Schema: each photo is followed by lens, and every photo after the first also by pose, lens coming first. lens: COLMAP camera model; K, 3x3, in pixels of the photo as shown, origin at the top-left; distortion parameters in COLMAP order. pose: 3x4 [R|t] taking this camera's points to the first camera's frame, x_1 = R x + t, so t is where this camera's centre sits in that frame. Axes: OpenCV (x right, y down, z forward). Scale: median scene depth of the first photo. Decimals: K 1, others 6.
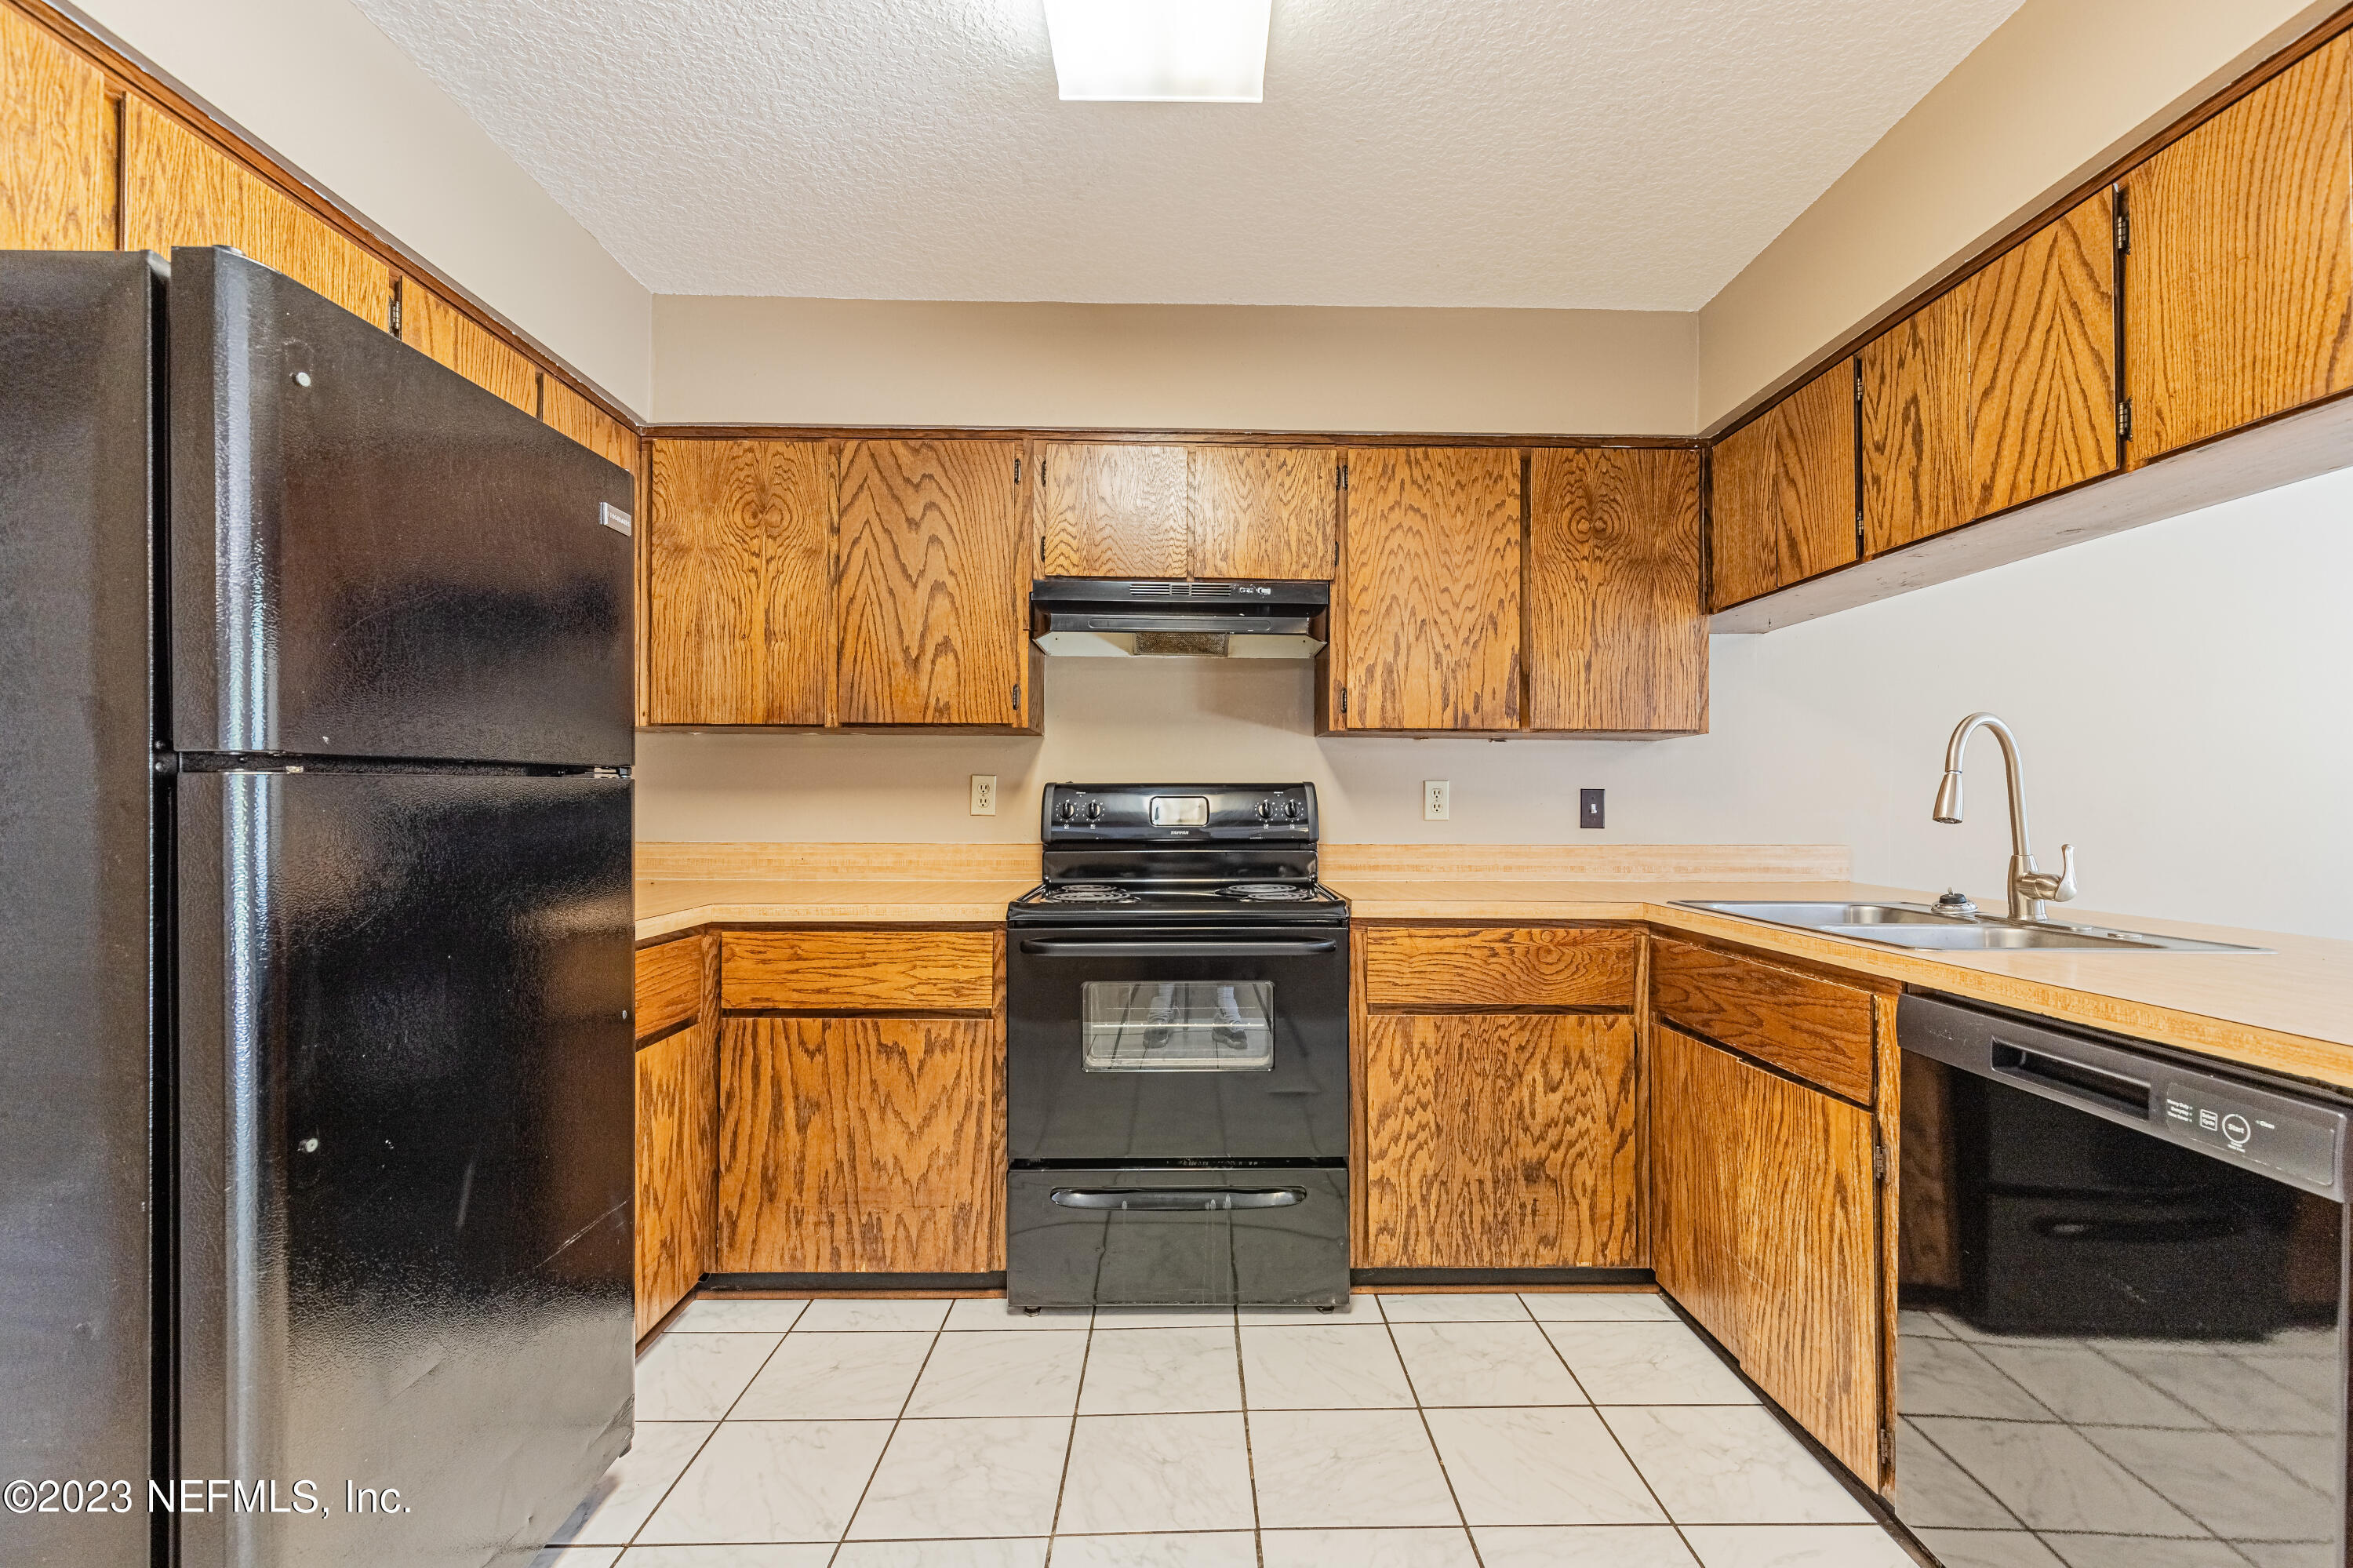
lens RADIAL K [[1054.9, 0, 1199.7], [0, 1054.9, 791.8], [0, 0, 1]] dist [0.011483, -0.001550]
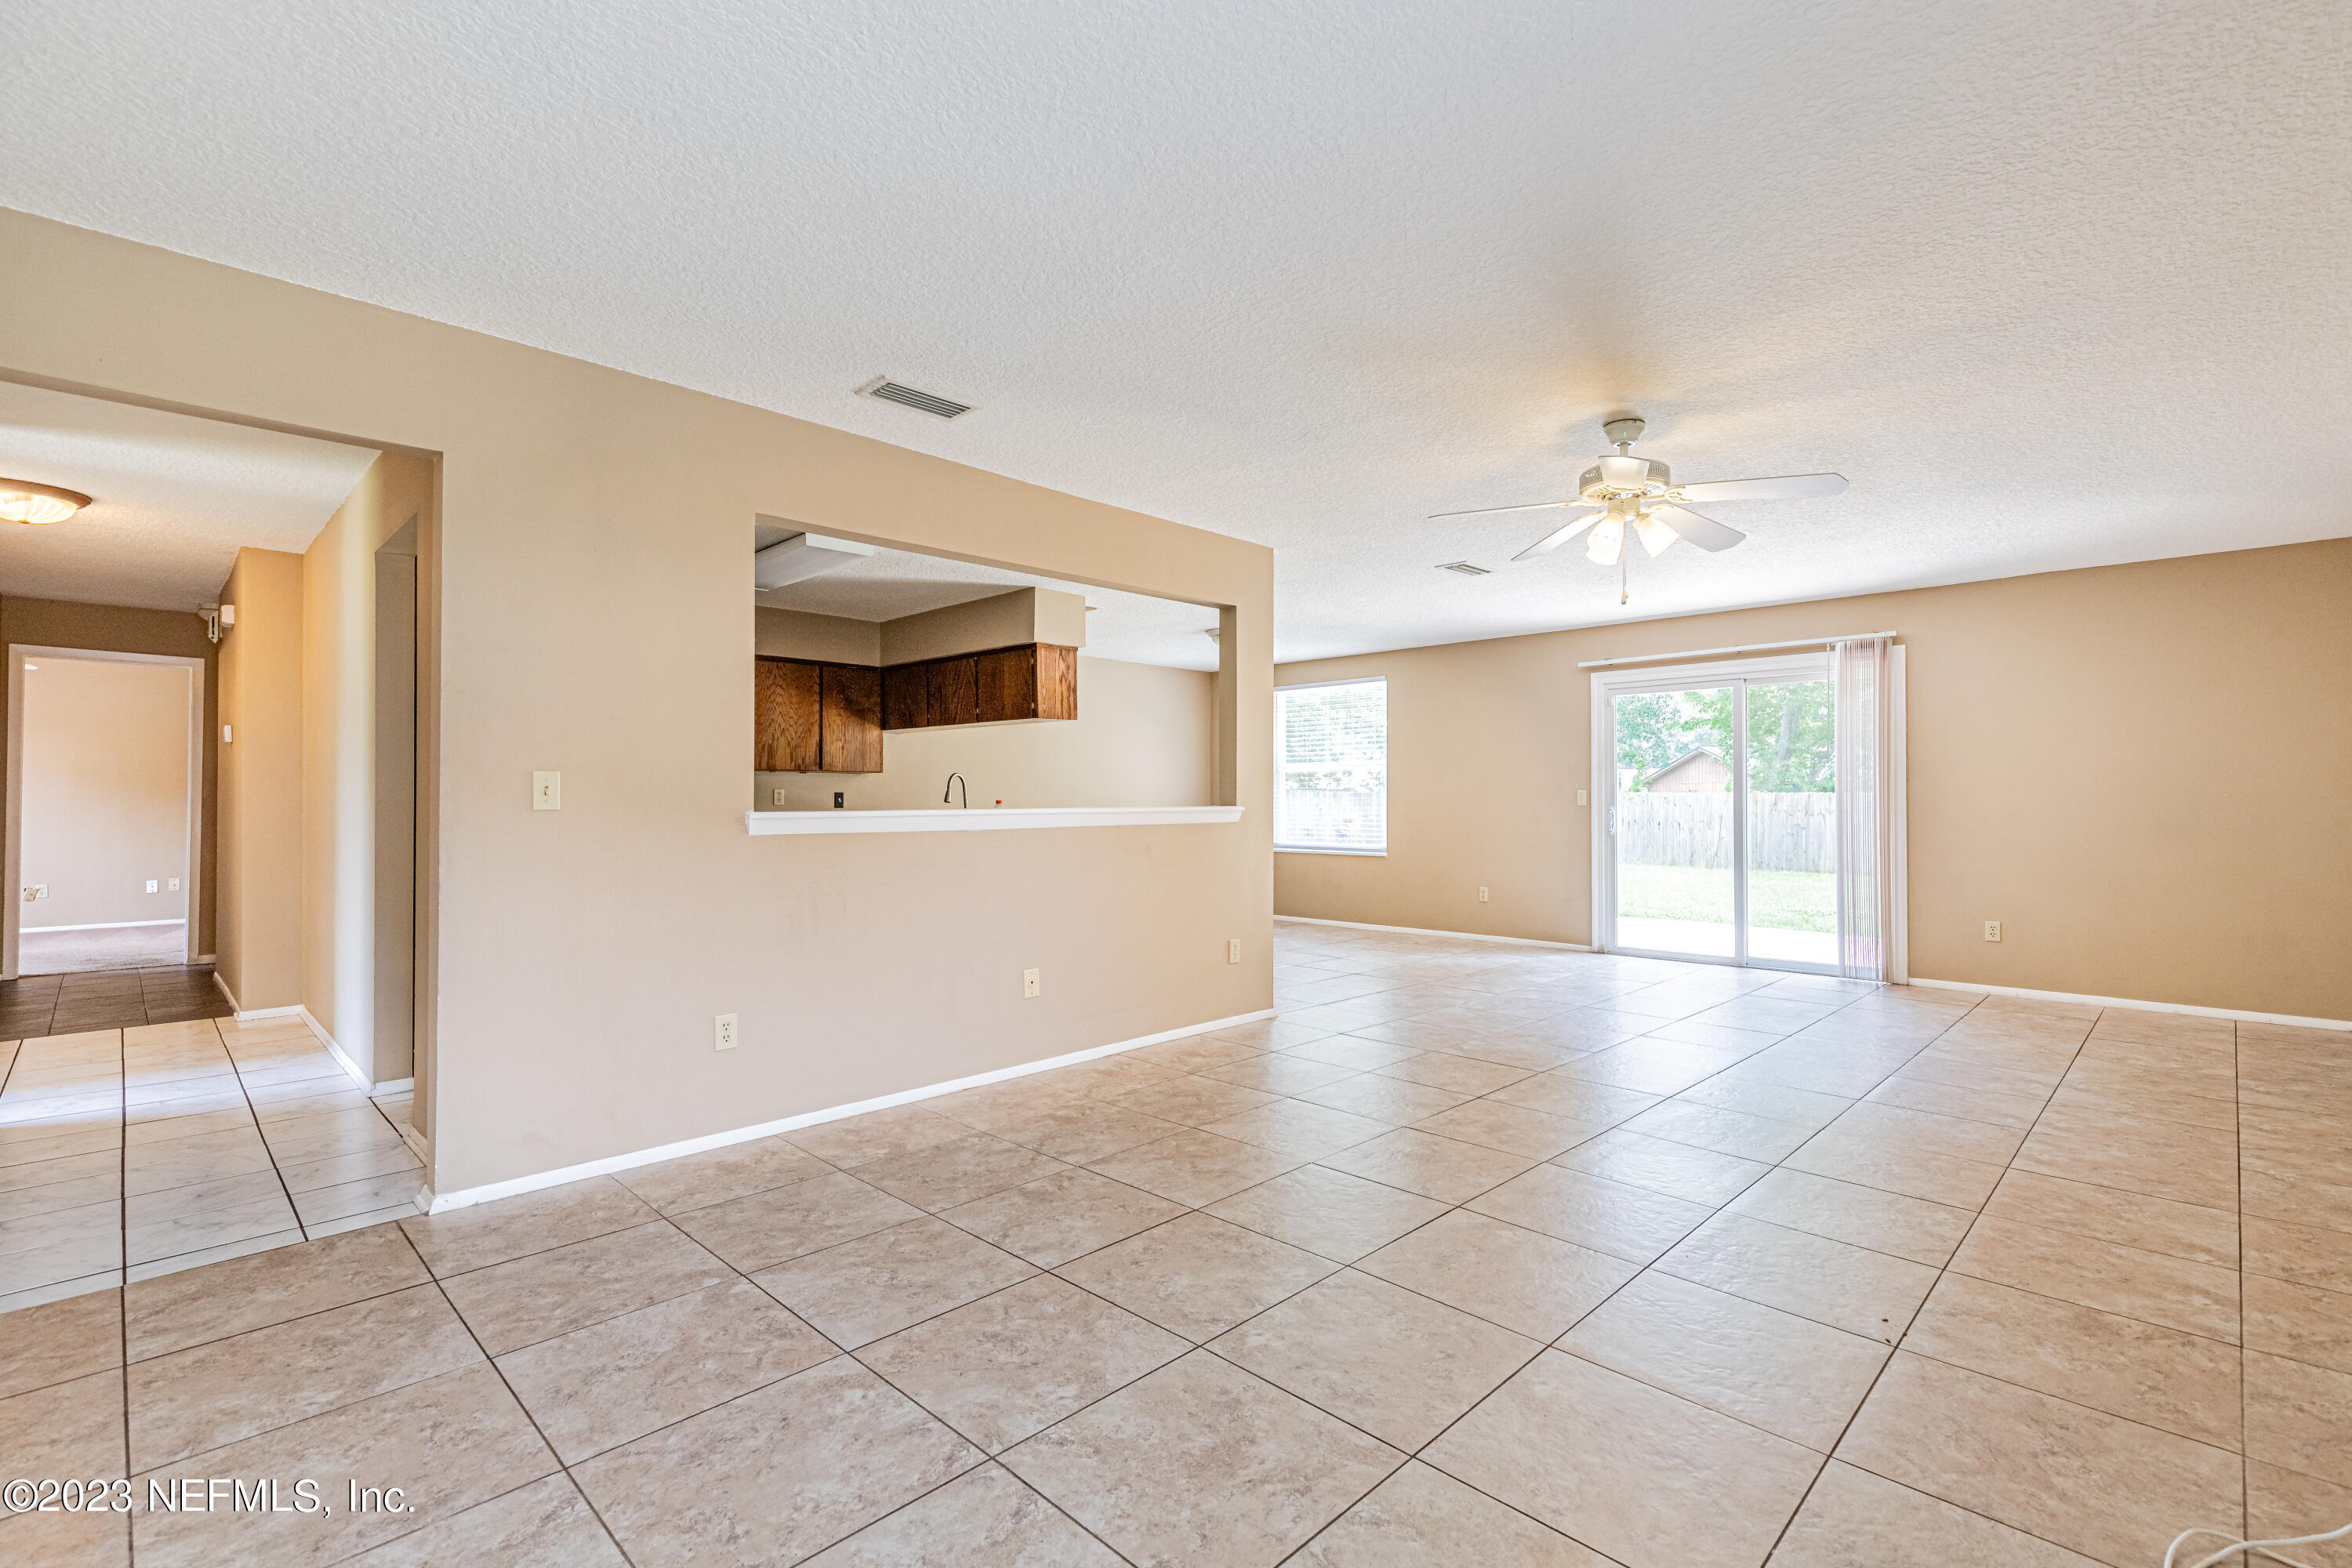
lens RADIAL K [[1054.4, 0, 1211.6], [0, 1054.4, 786.1], [0, 0, 1]] dist [0.011483, -0.001550]
pose [[0.708024, 0.004179, 0.706176, -1.002482], [-0.002899, 0.999991, -0.003011, -0.014921], [-0.706183, 0.000085, 0.708030, -1.818443]]
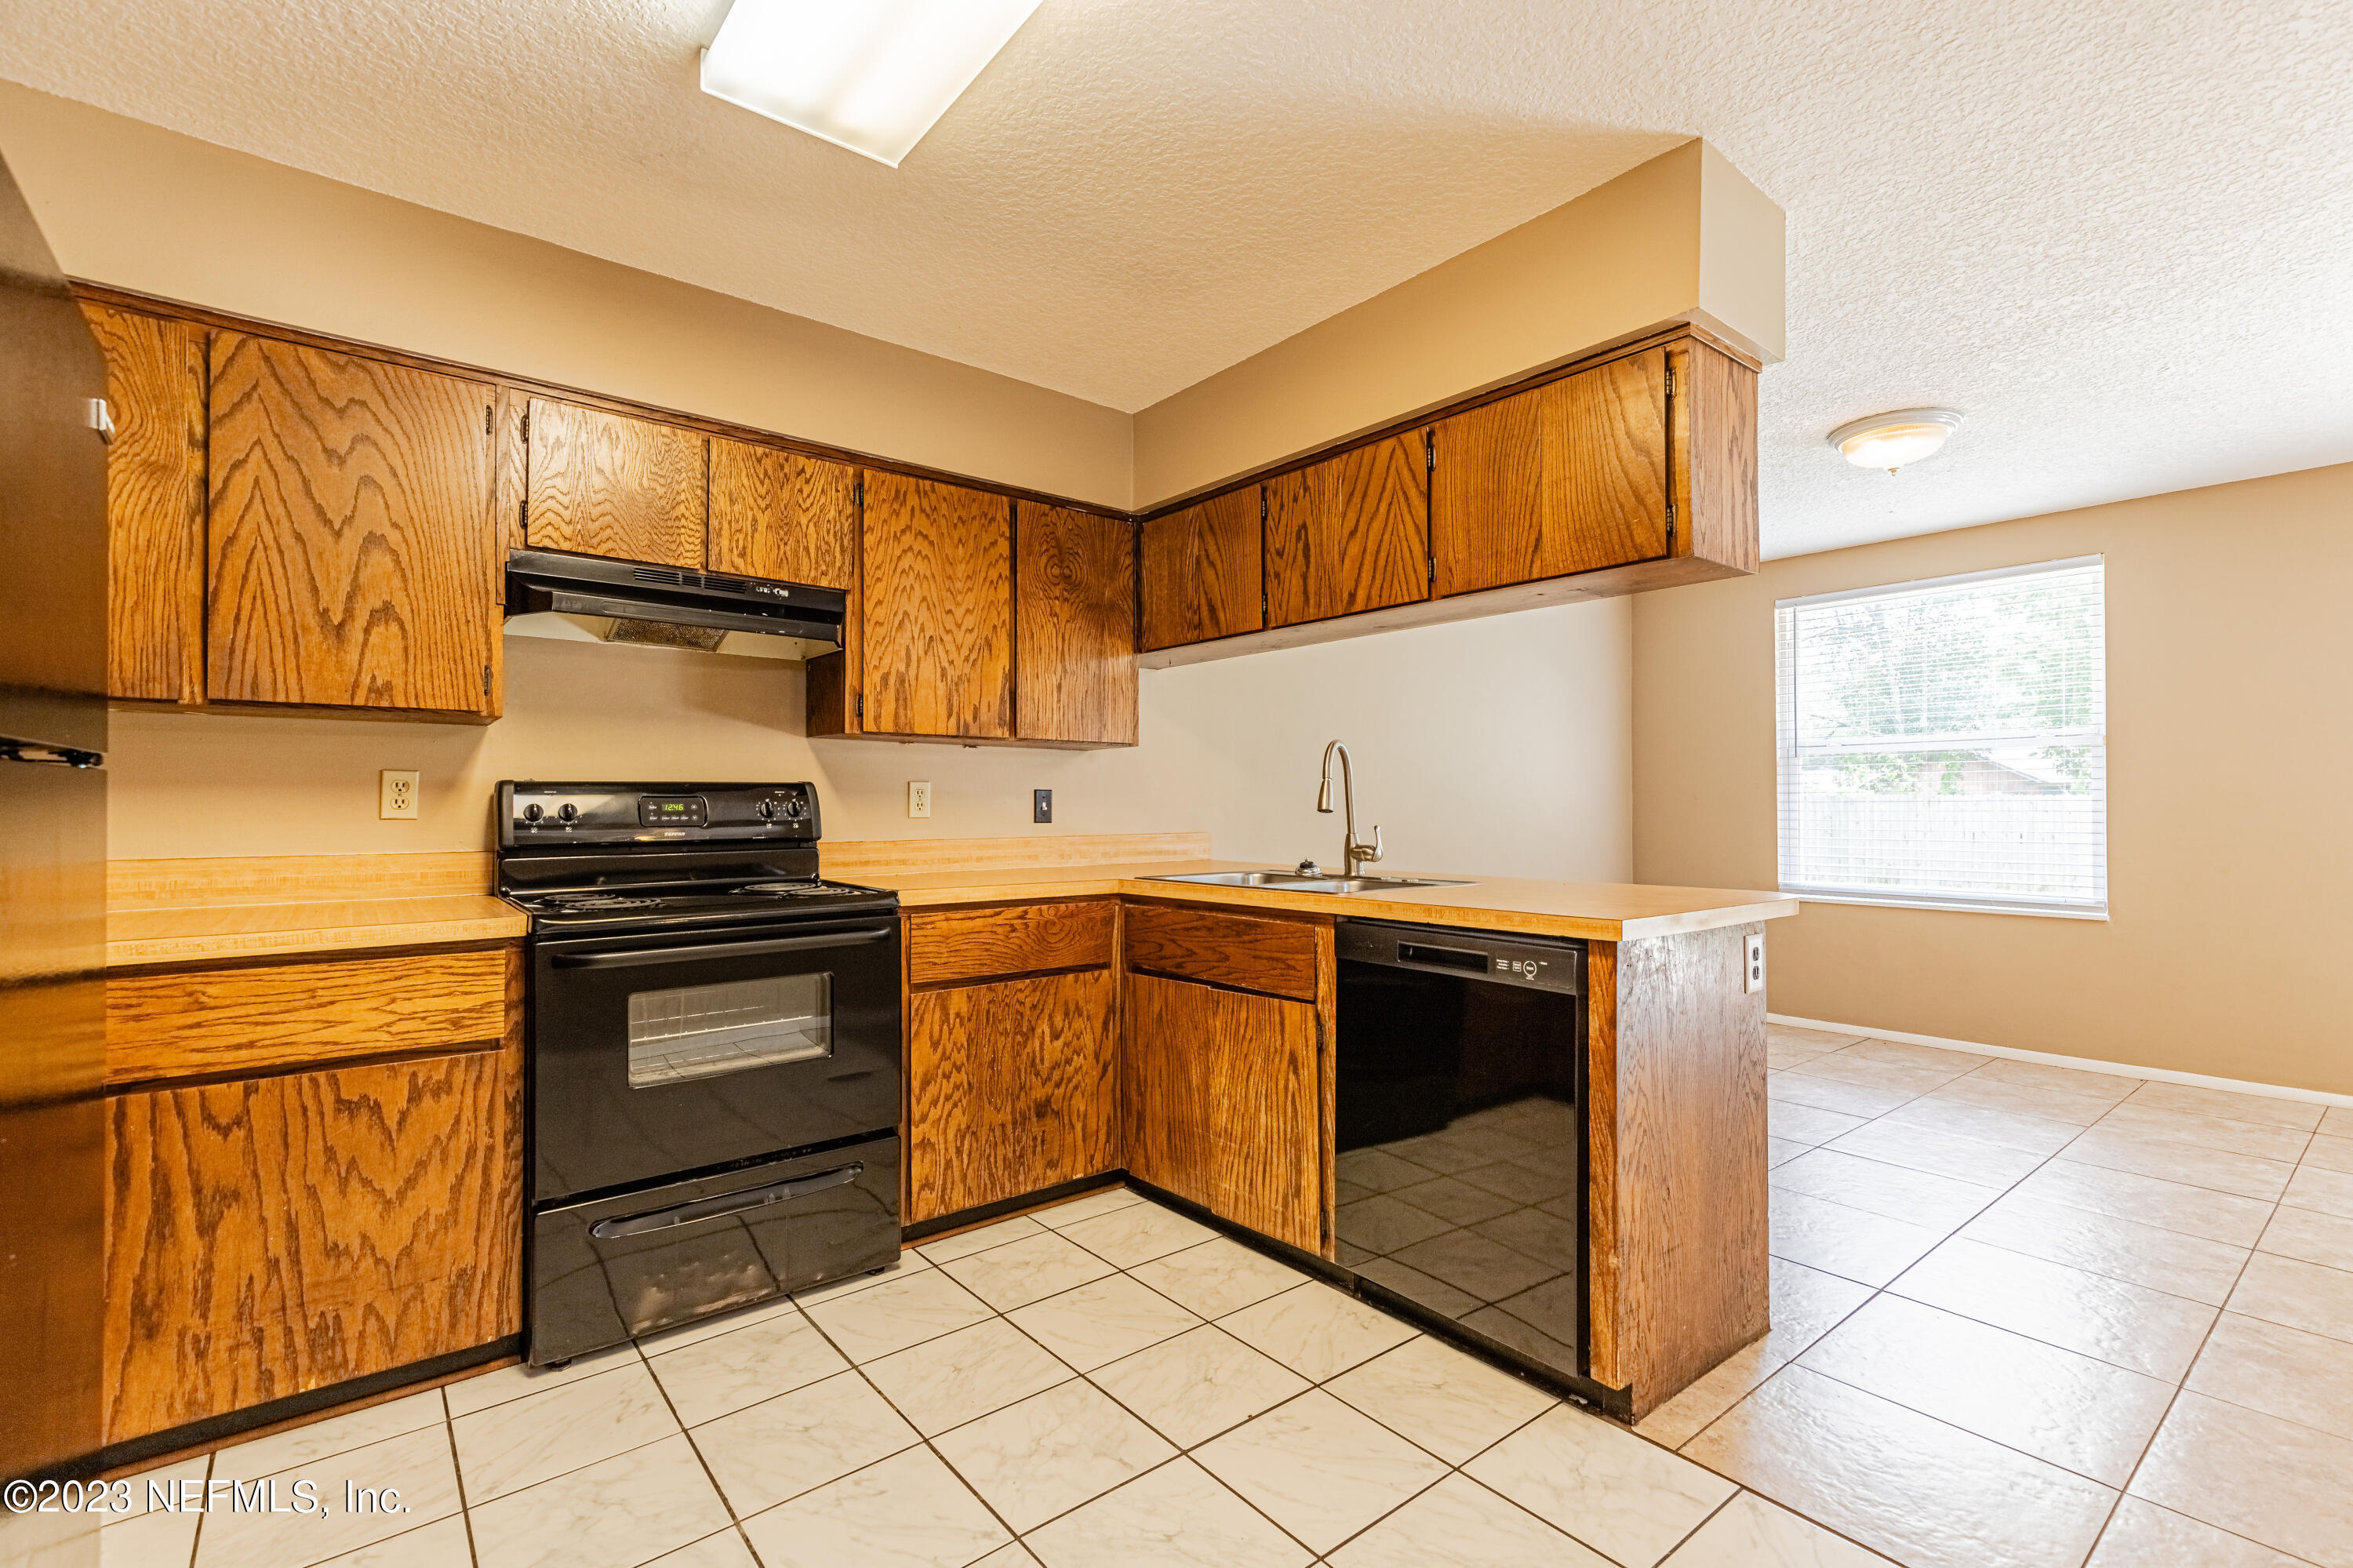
lens RADIAL K [[1054.9, 0, 1197.4], [0, 1054.9, 794.4], [0, 0, 1]] dist [0.011483, -0.001550]
pose [[0.783621, 0.000844, 0.621238, -0.290946], [-0.001173, 0.999999, 0.000121, 0.002732], [-0.621238, -0.000824, 0.783622, -0.047001]]
